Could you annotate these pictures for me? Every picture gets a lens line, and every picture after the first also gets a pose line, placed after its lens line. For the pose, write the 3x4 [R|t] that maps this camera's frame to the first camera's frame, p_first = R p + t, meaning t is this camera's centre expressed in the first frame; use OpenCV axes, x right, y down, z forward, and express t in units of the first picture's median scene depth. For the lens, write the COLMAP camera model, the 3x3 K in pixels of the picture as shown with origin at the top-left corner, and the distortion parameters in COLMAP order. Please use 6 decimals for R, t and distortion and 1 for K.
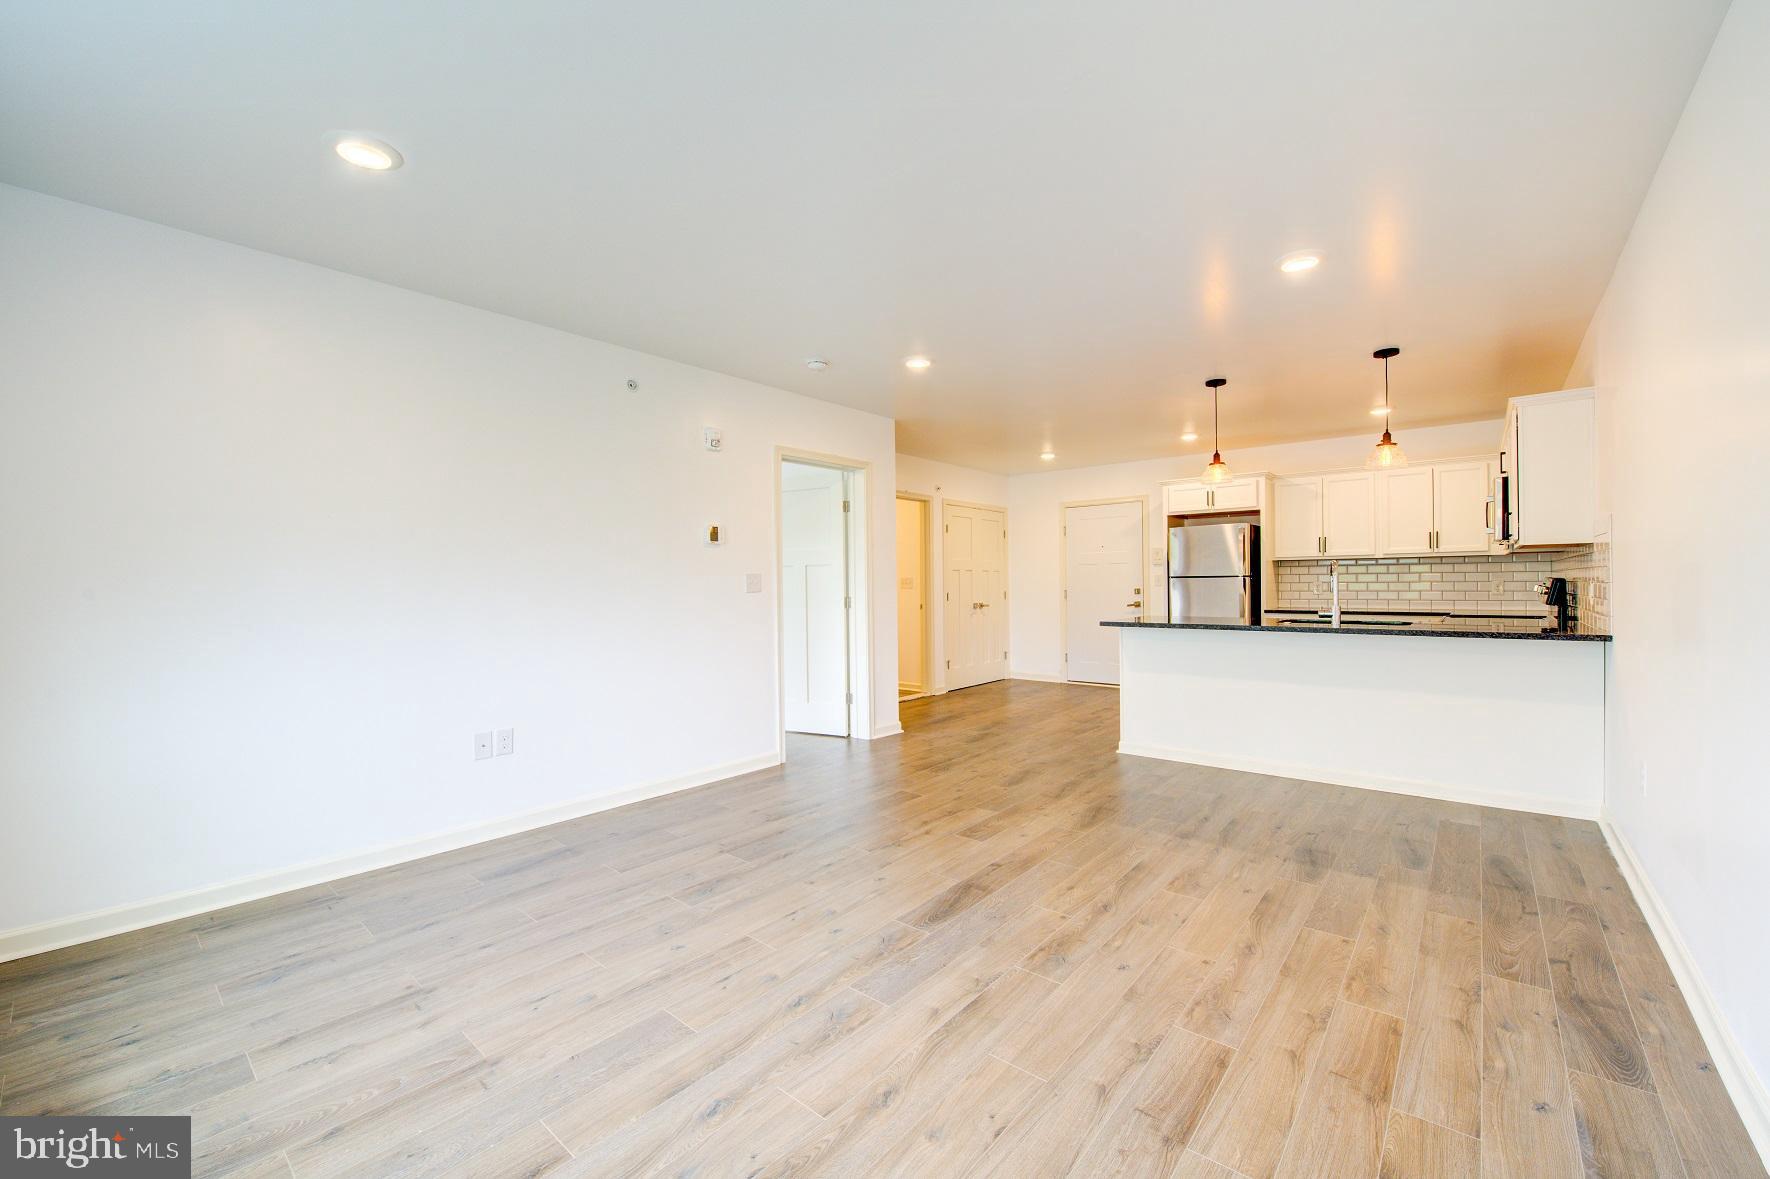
lens RADIAL K [[704.0, 0, 894.9], [0, 704.0, 587.6], [0, 0, 1]] dist [-0.012240, 0.000006]
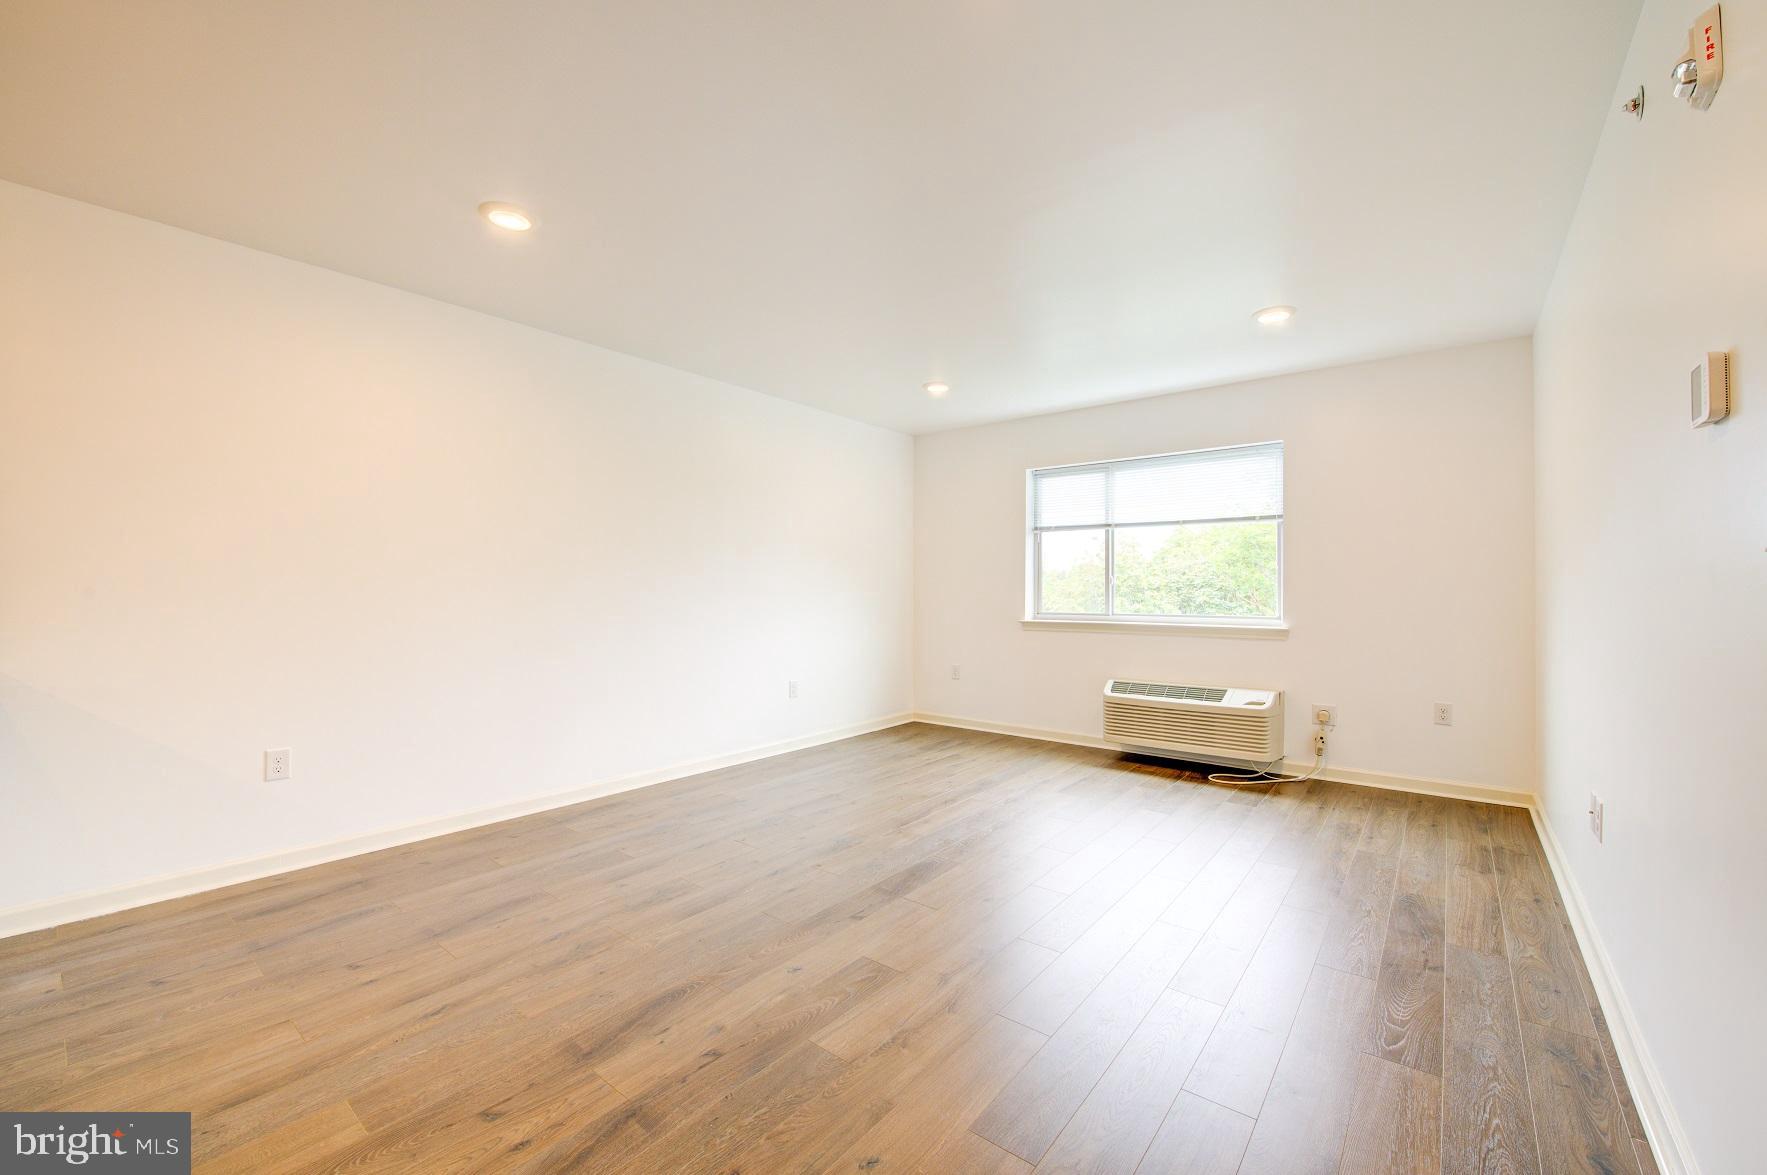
lens RADIAL K [[702.8, 0, 893.3], [0, 702.8, 585.6], [0, 0, 1]] dist [-0.012240, 0.000006]
pose [[-0.999644, 0.006877, -0.025798, 0.114444], [0.007032, 0.999958, -0.005903, 0.004853], [0.025757, -0.006083, -0.999650, 1.757774]]
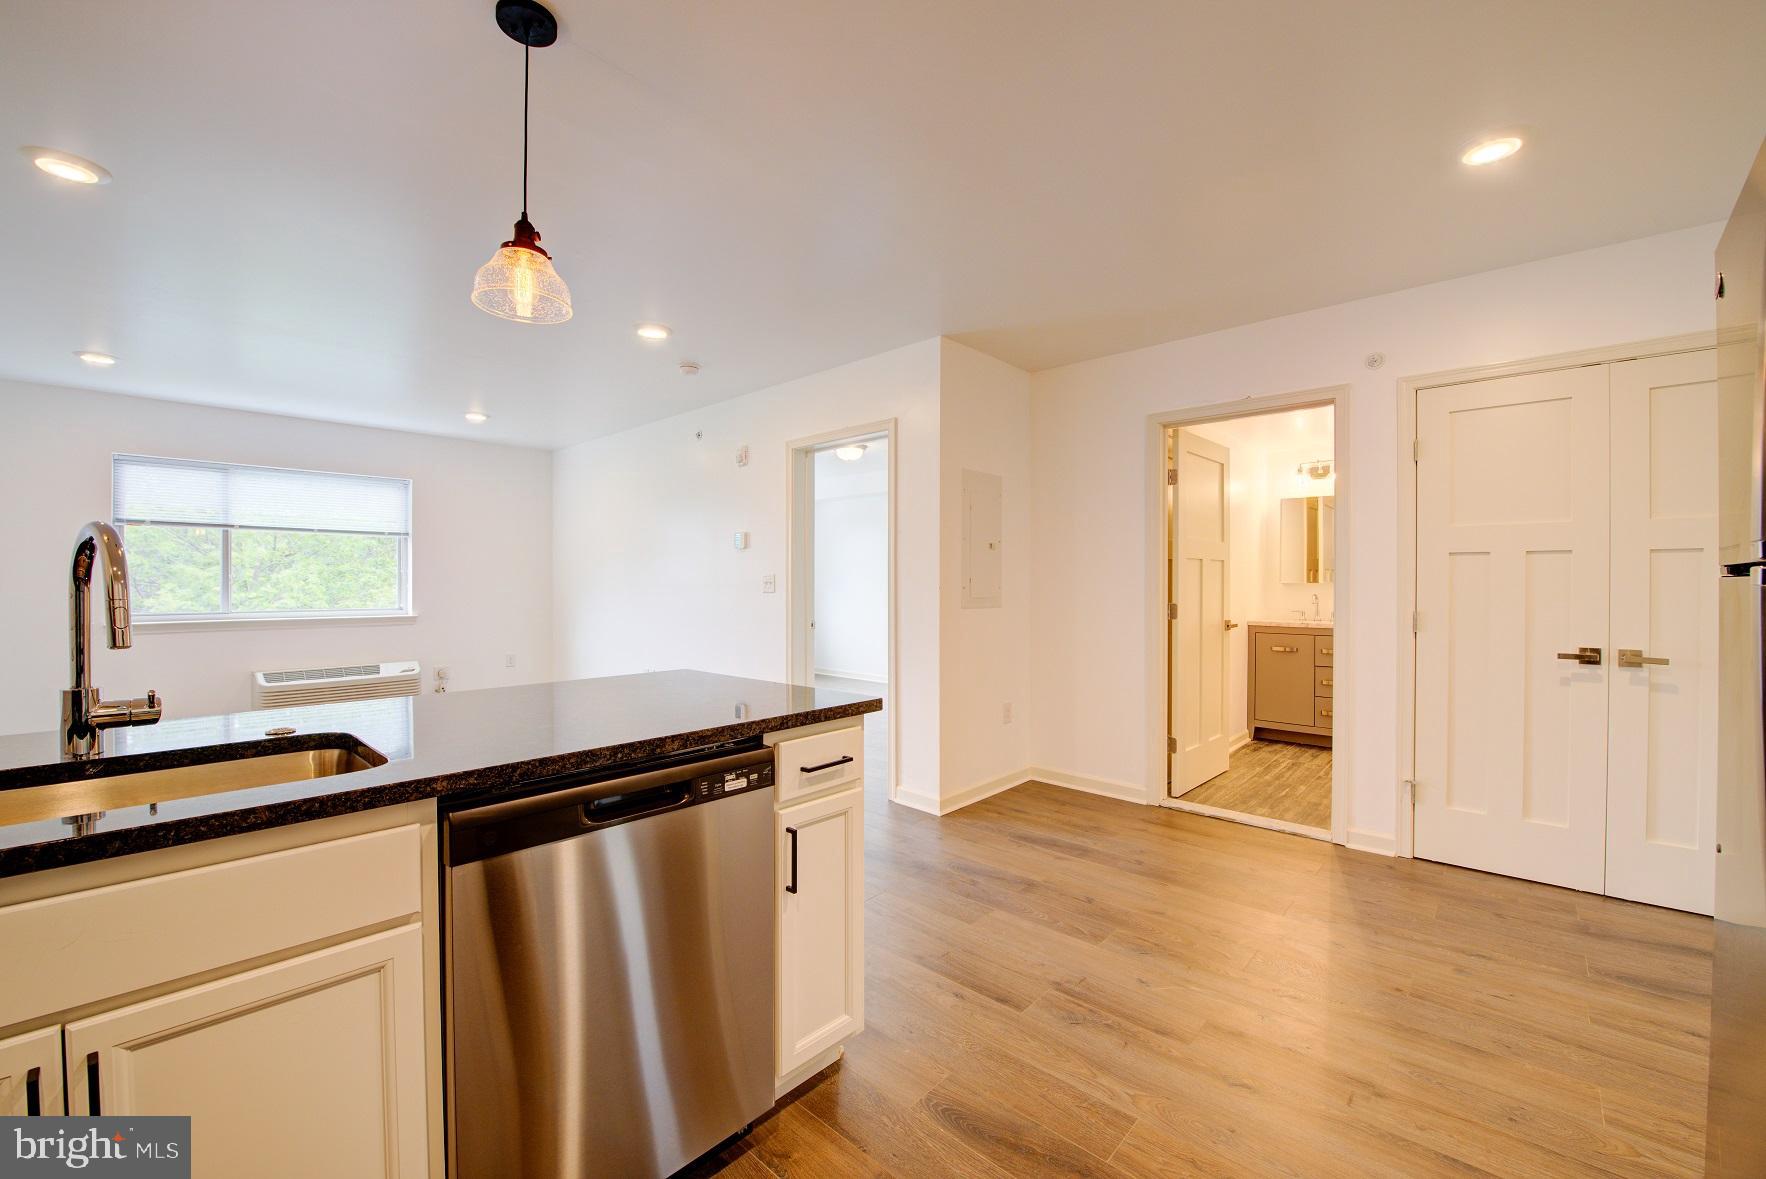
lens RADIAL K [[702.4, 0, 892.8], [0, 702.4, 587.6], [0, 0, 1]] dist [-0.012240, 0.000006]
pose [[-0.036068, 0.016131, -0.999219, 1.189213], [-0.001210, 0.999868, 0.016186, -0.023330], [0.999349, 0.001793, -0.036044, 1.780108]]
